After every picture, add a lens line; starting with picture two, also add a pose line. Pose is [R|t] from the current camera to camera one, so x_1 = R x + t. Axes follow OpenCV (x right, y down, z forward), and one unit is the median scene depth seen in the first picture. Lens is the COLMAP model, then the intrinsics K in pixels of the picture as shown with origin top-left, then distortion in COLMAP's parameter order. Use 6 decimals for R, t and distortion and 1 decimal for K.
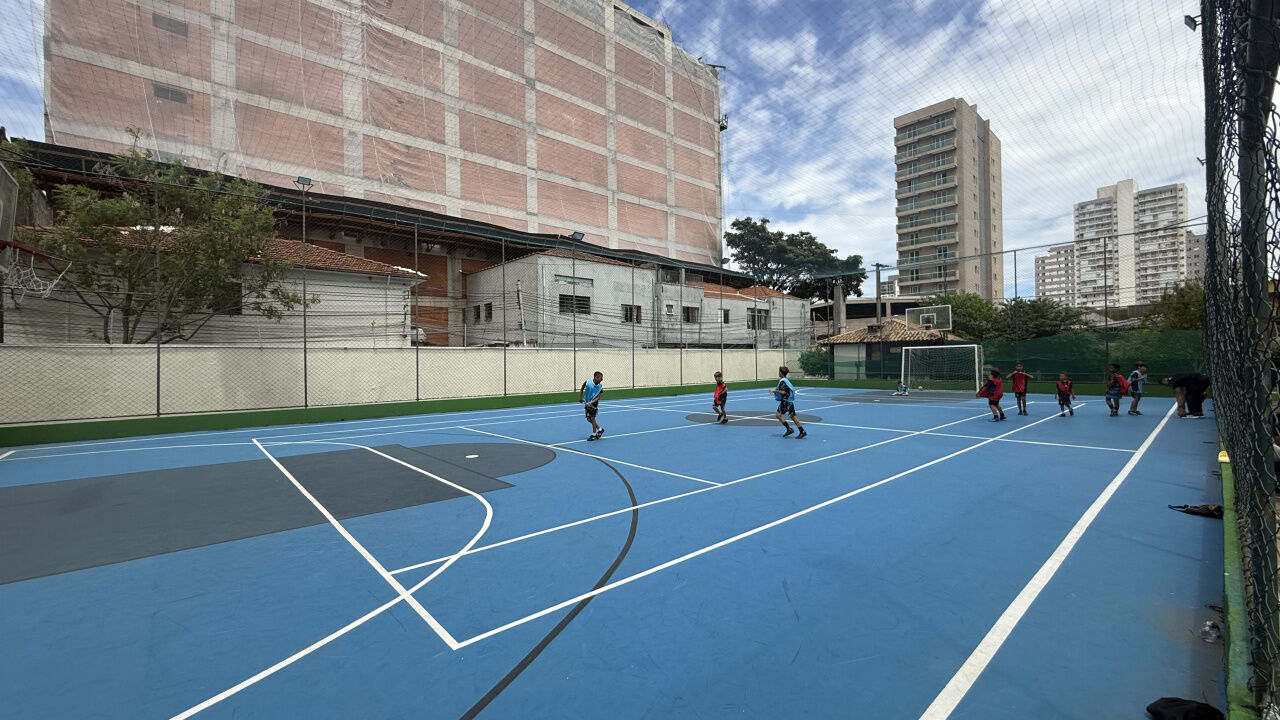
lens RADIAL K [[514.5, 0, 640.5], [0, 514.5, 360.6], [0, 0, 1]] dist [0.002037, 0.000181]
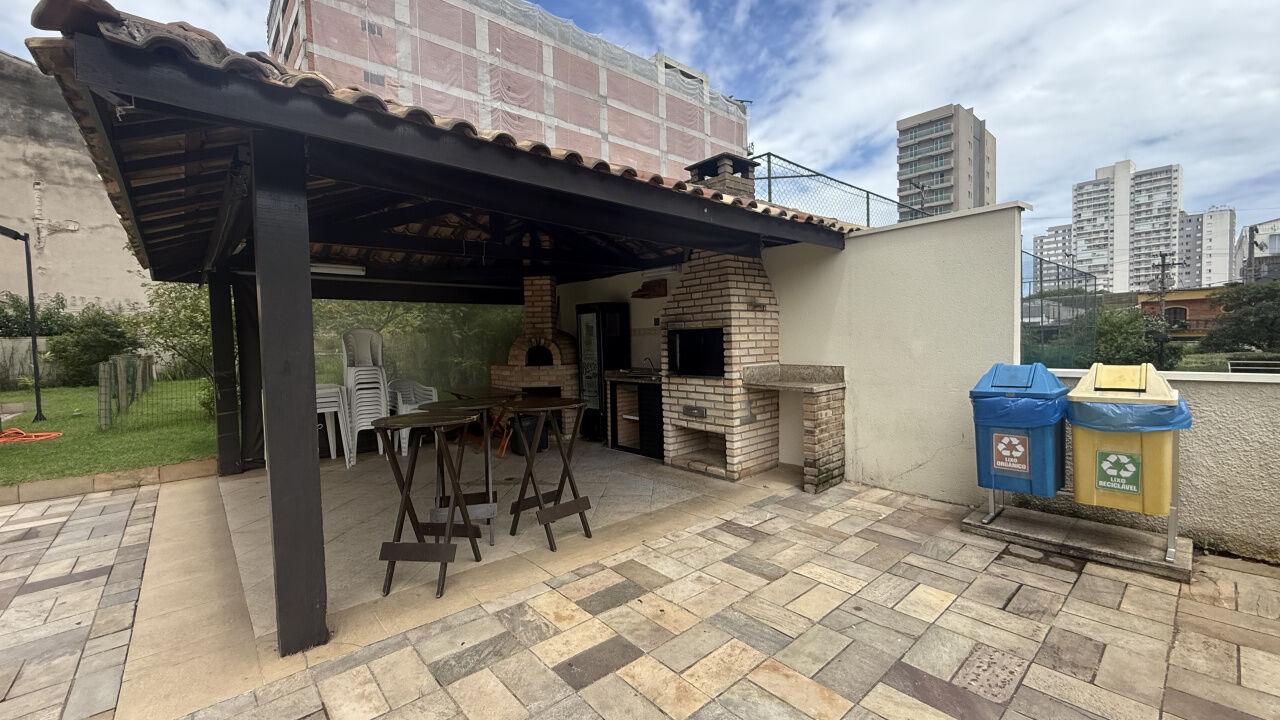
lens RADIAL K [[514.5, 0, 641.2], [0, 514.5, 360.2], [0, 0, 1]] dist [0.002037, 0.000181]
pose [[0.999958, -0.008522, -0.003414, -0.023150], [0.008671, 0.998891, 0.046286, -0.009270], [0.003015, -0.046313, 0.998922, -0.052905]]
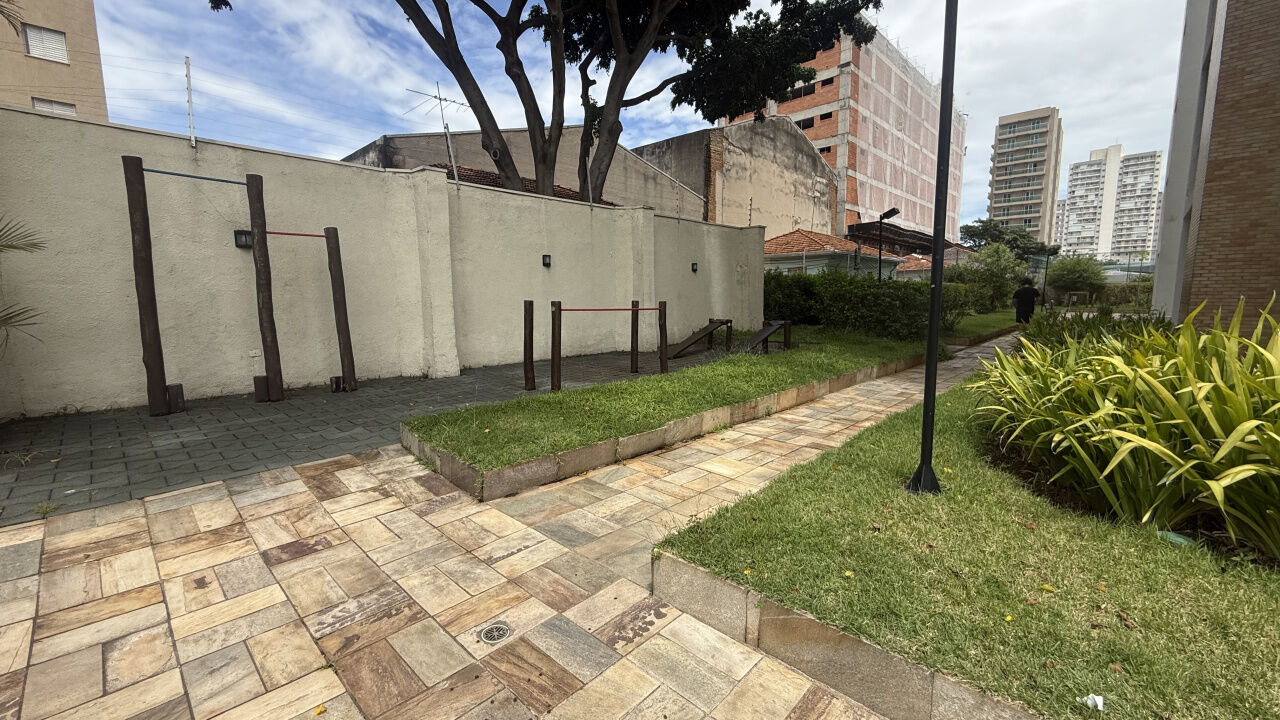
lens RADIAL K [[514.5, 0, 639.7], [0, 514.5, 355.7], [0, 0, 1]] dist [0.002037, 0.000181]
pose [[0.996834, -0.001377, 0.079505, -0.244811], [-0.008293, 0.992598, 0.121166, -0.007704], [-0.079083, -0.121442, 0.989443, -0.141581]]
